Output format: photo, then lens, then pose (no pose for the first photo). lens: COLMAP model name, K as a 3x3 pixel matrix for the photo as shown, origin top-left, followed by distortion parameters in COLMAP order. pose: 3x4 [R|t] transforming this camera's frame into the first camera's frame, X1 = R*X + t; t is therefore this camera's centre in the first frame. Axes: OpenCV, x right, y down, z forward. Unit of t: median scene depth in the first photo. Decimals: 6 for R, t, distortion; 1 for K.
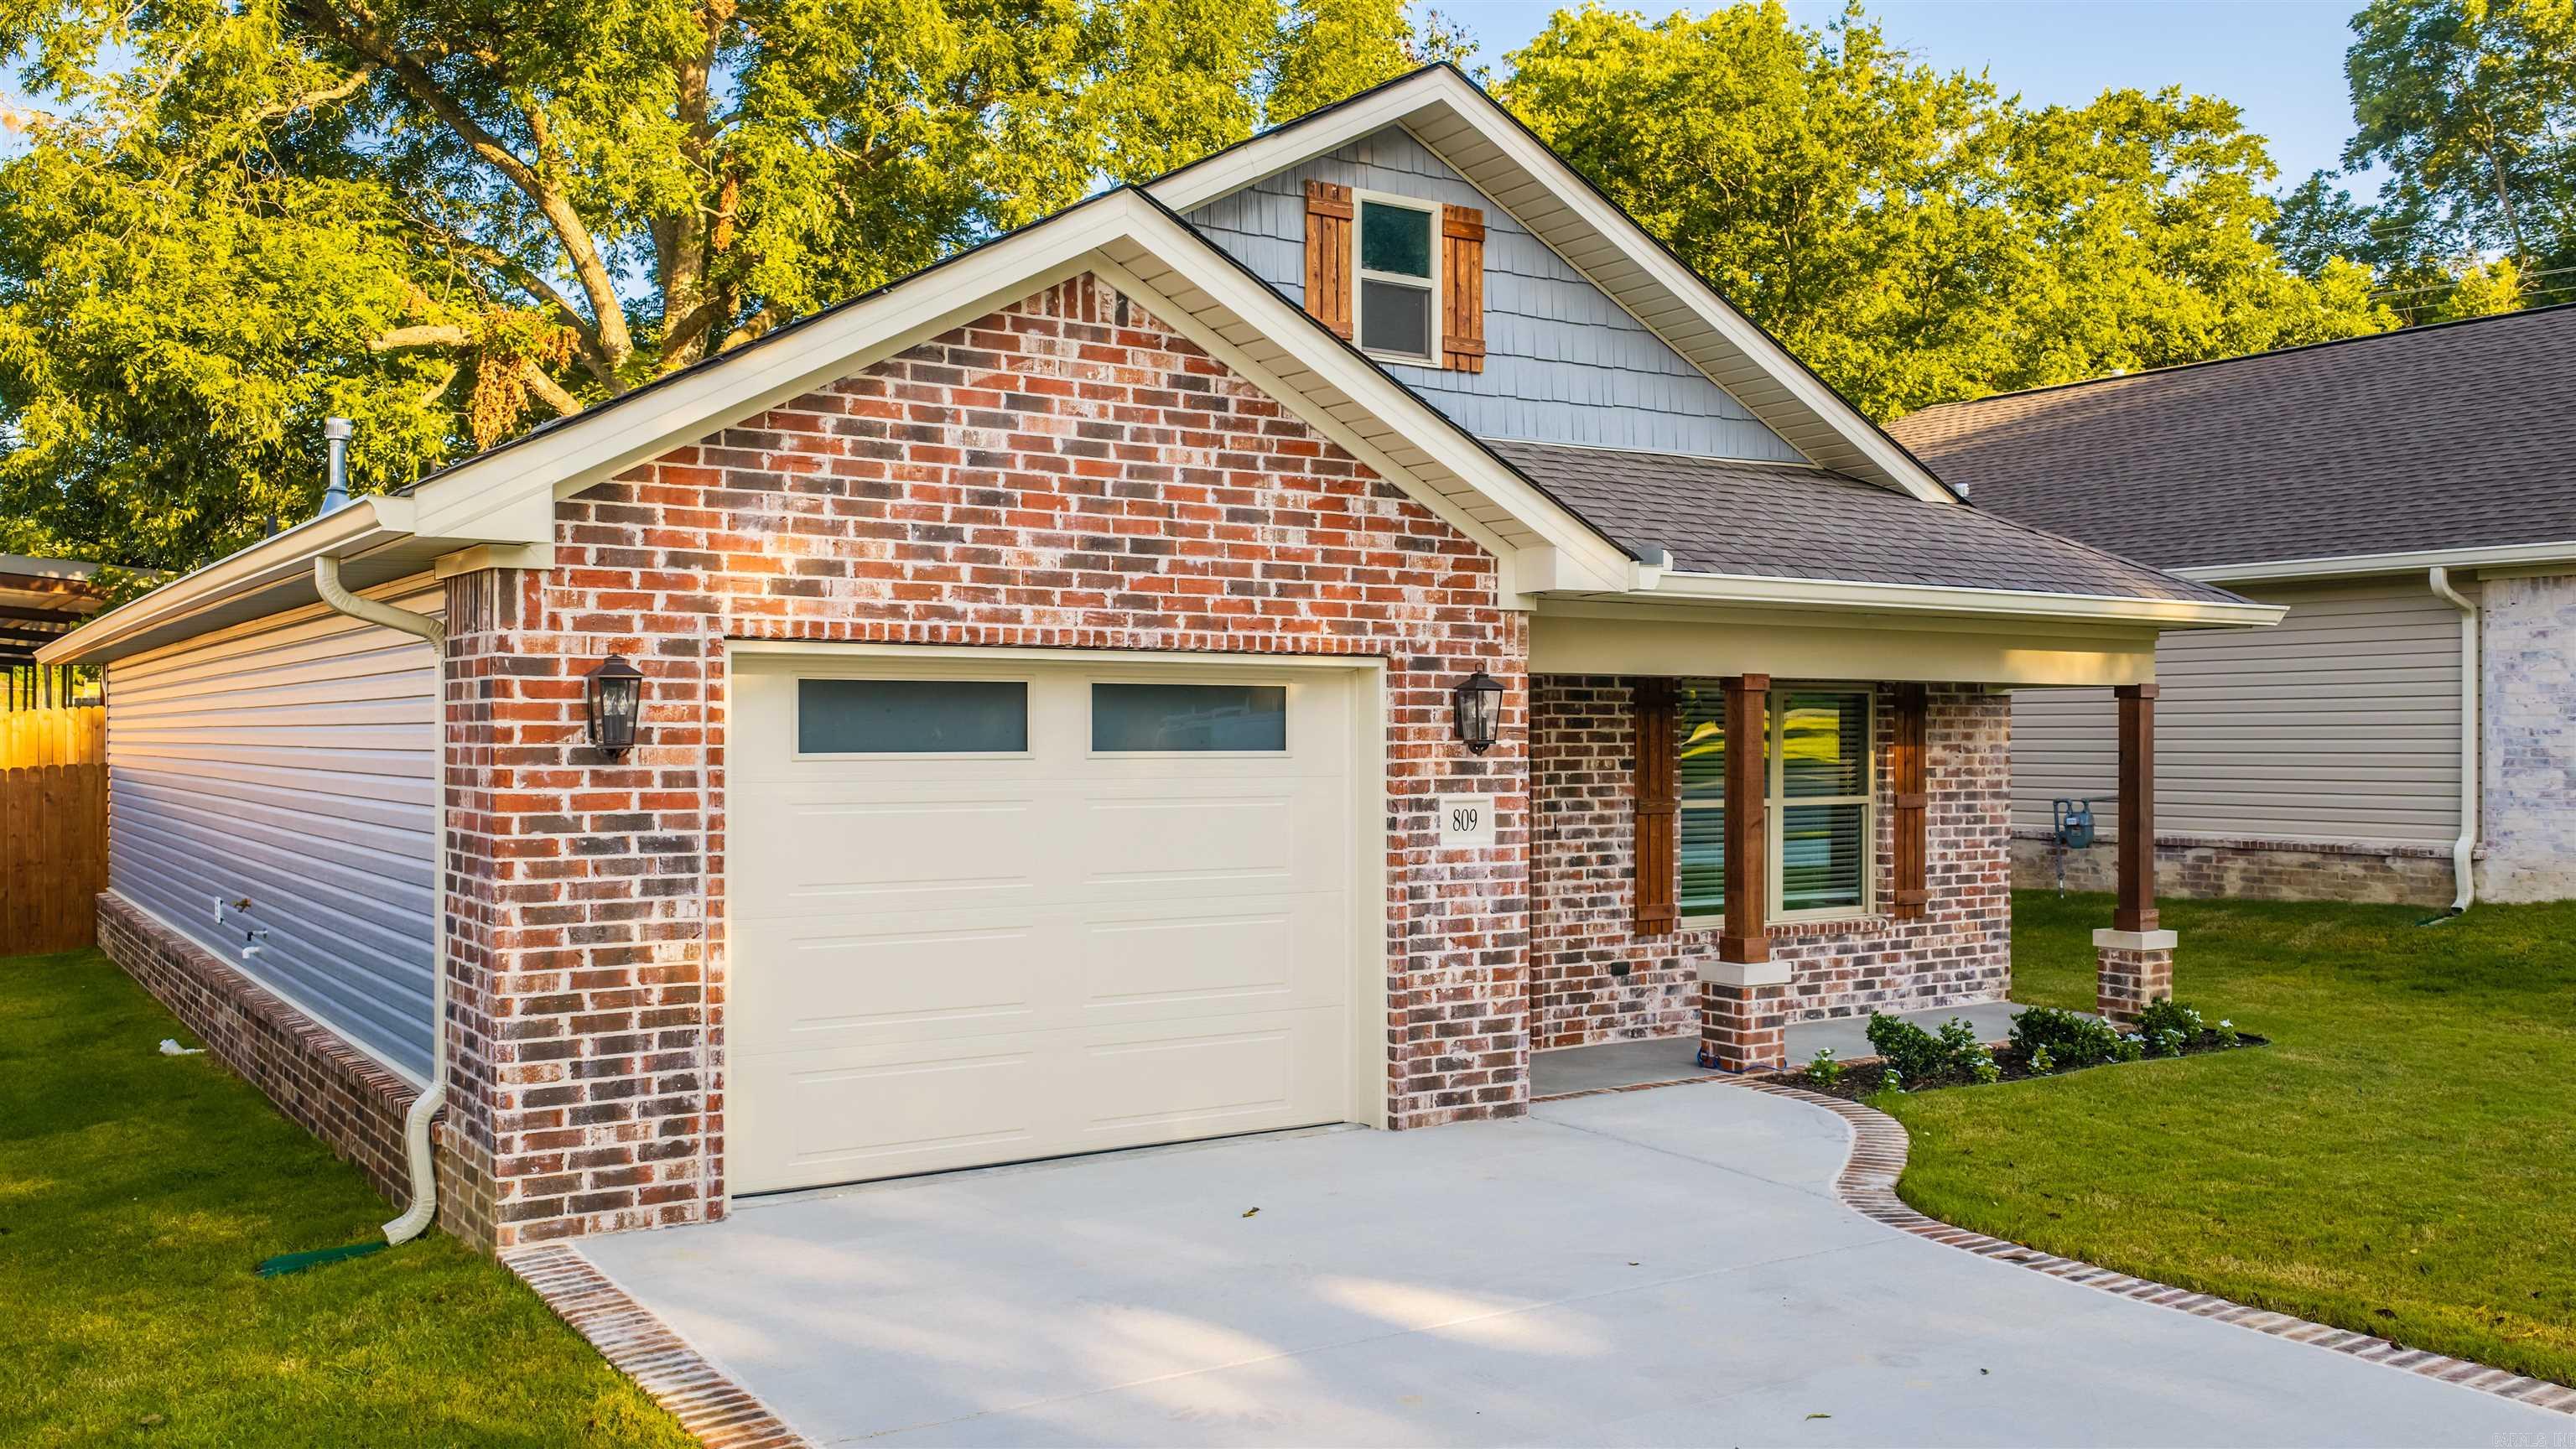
lens RADIAL K [[2141.1, 0, 1278.9], [0, 2141.1, 736.2], [0, 0, 1]] dist [0.042062, -0.117827]
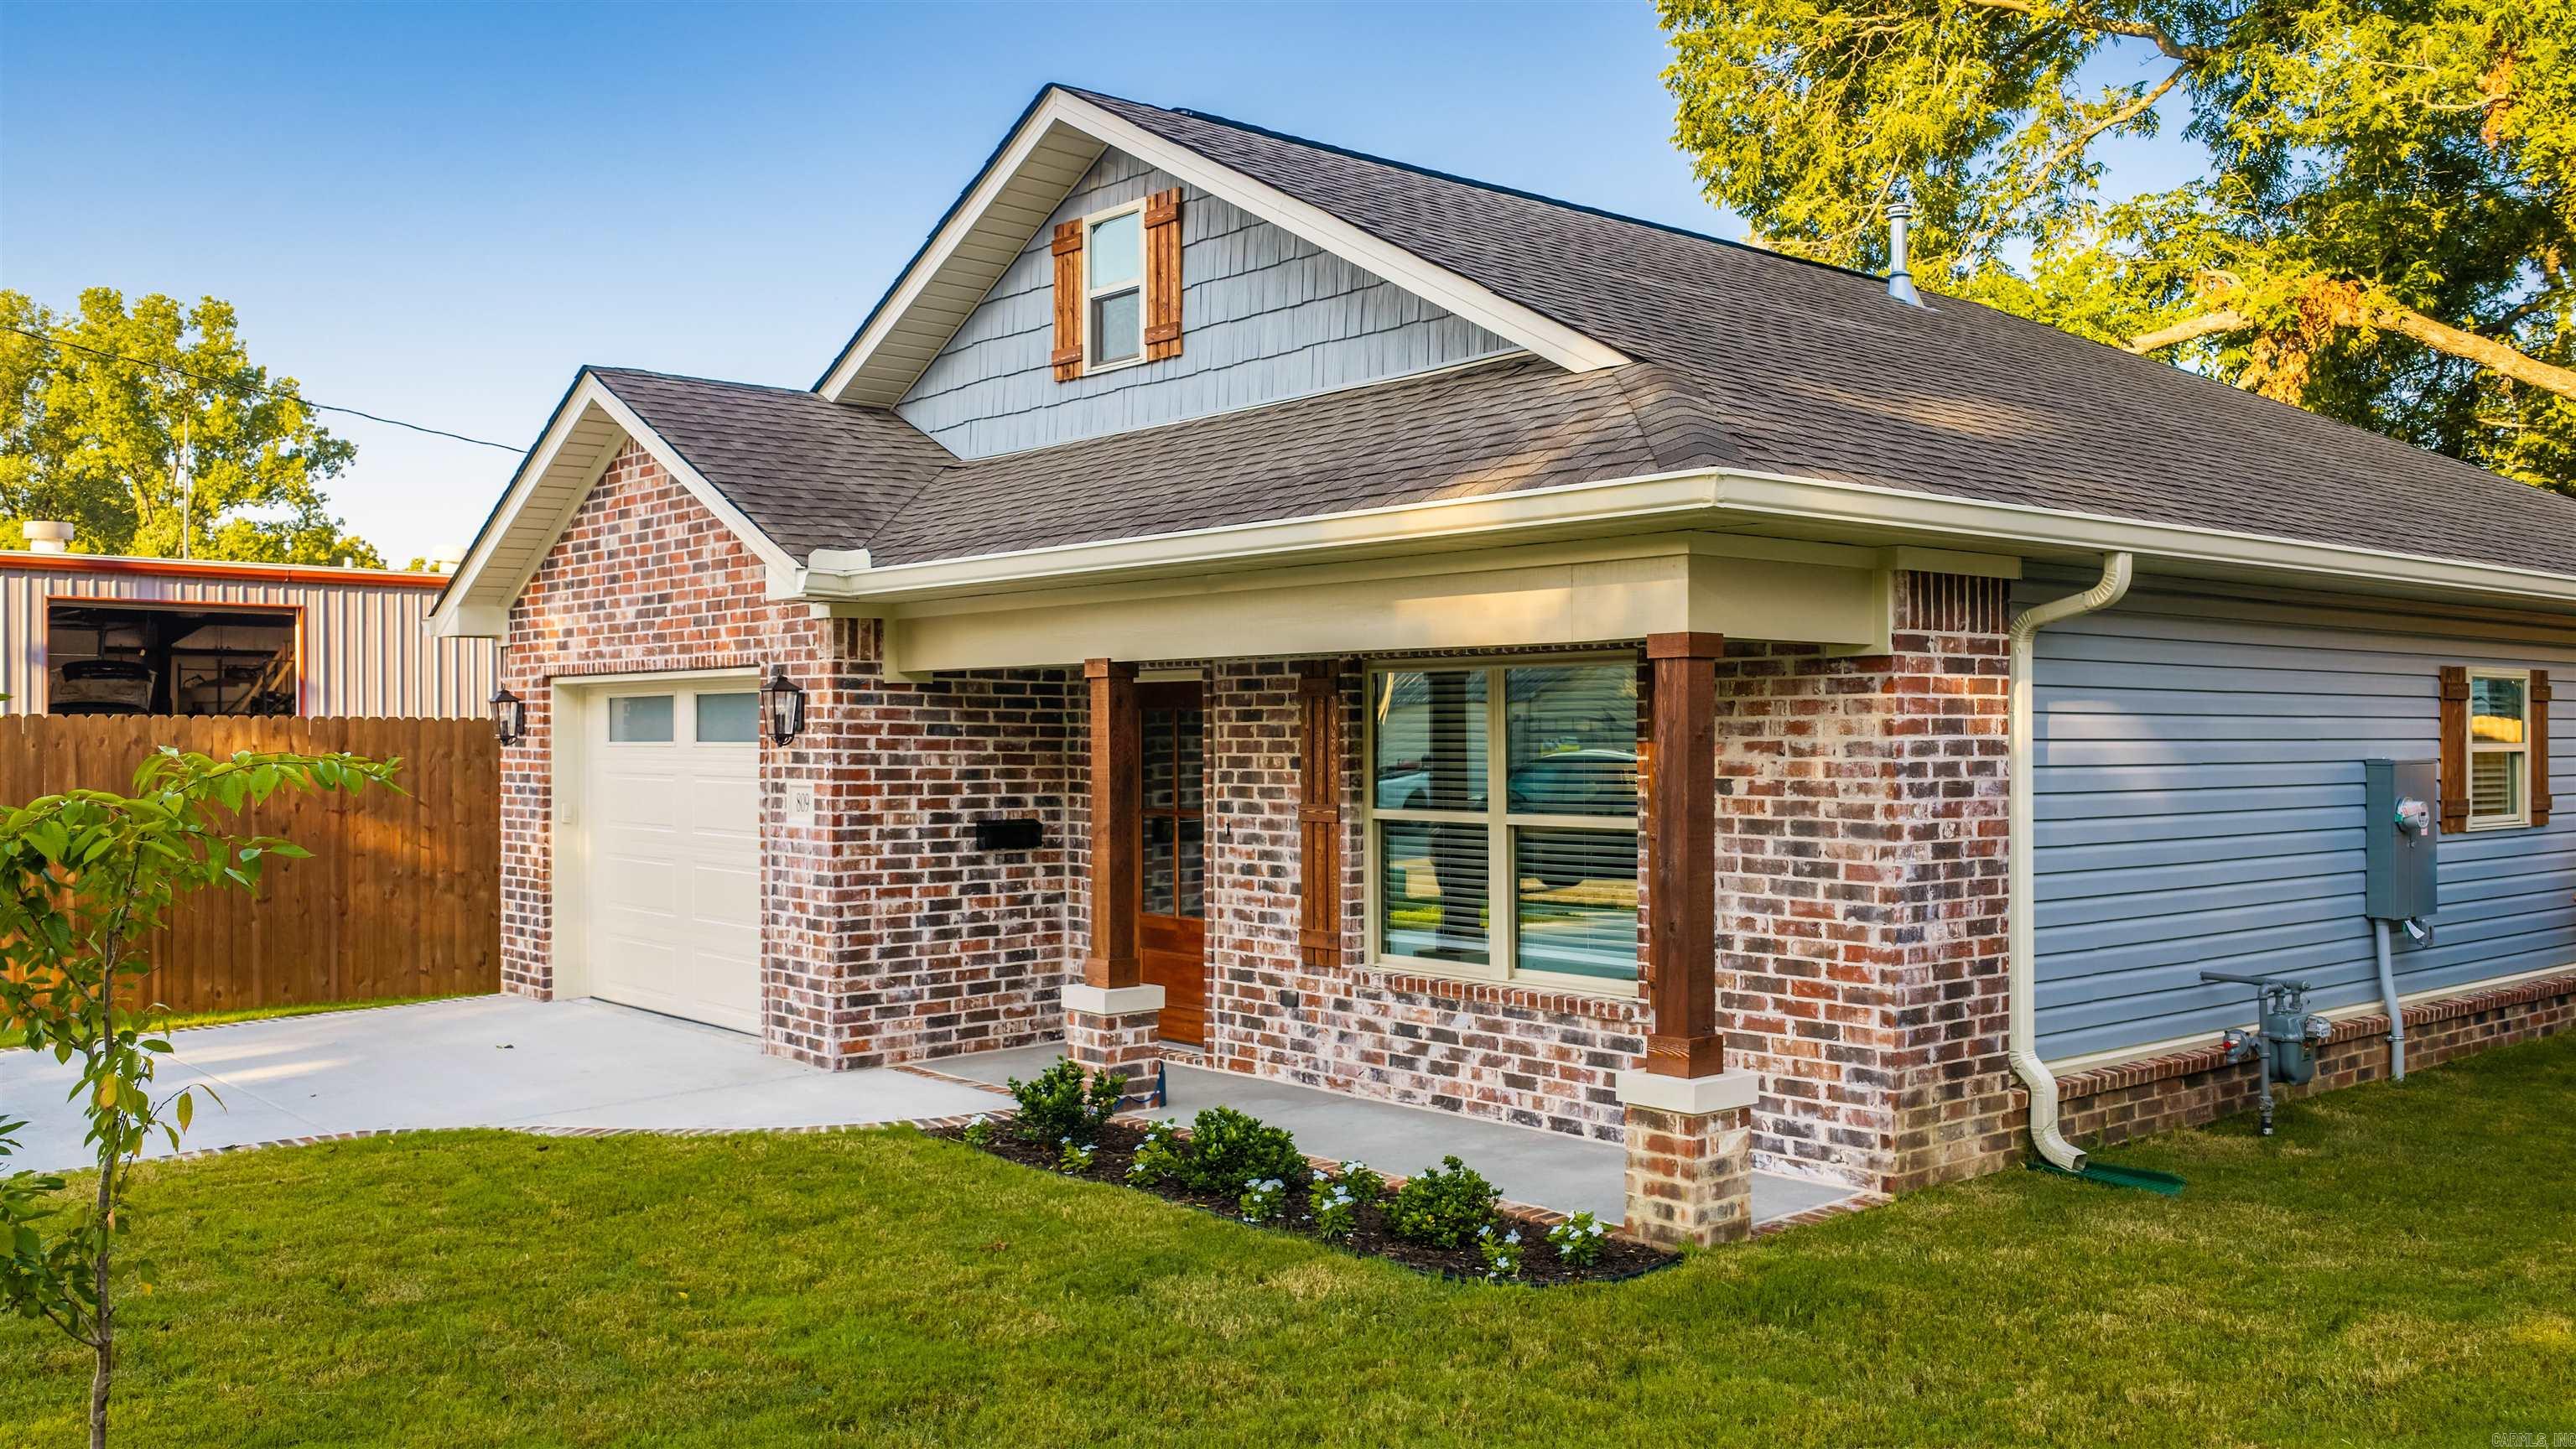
lens RADIAL K [[2141.1, 0, 1278.9], [0, 2141.1, 736.2], [0, 0, 1]] dist [0.042062, -0.117827]
pose [[0.119161, -0.000214, -0.992875, 1.266709], [0.000247, 1.000000, -0.000186, 0.003278], [0.992875, -0.000224, 0.119161, 1.111805]]
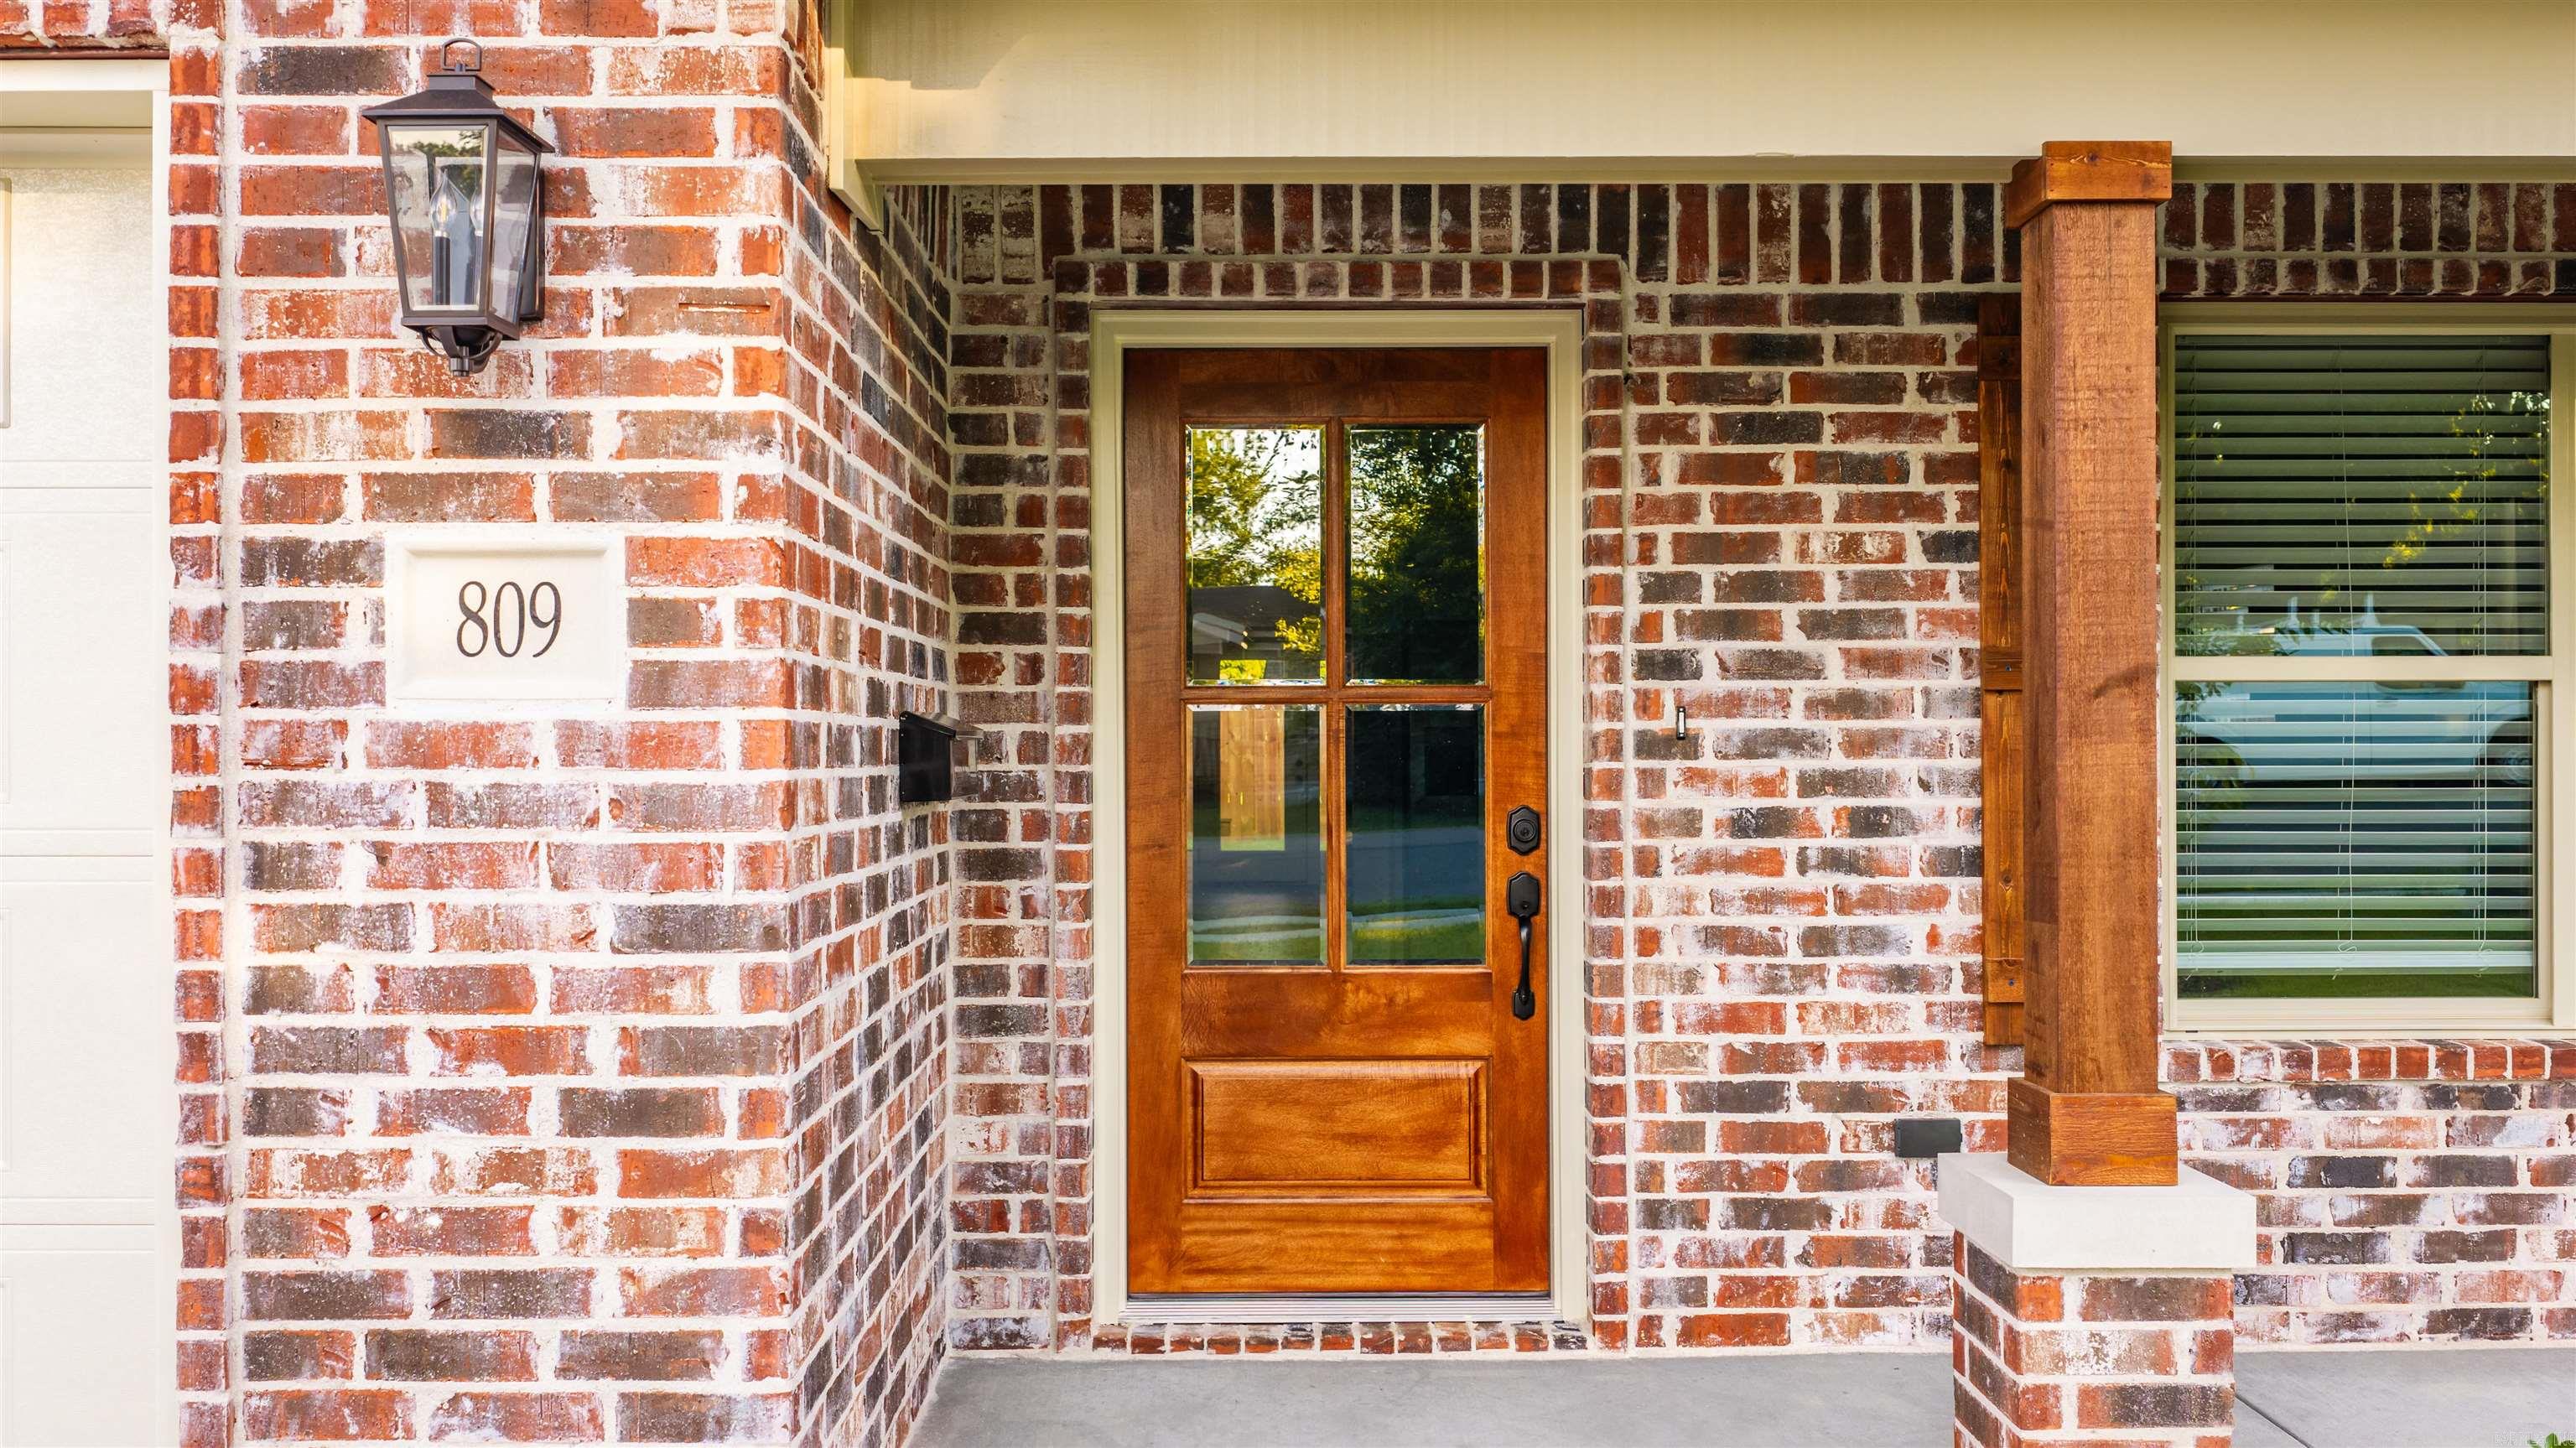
lens RADIAL K [[2162.9, 0, 1285.4], [0, 2162.9, 734.7], [0, 0, 1]] dist [0.031269, -0.066290]
pose [[0.837528, -0.005515, -0.546367, 0.328593], [0.003236, 0.999982, -0.005133, 0.055932], [0.546385, 0.002531, 0.837530, 0.810783]]
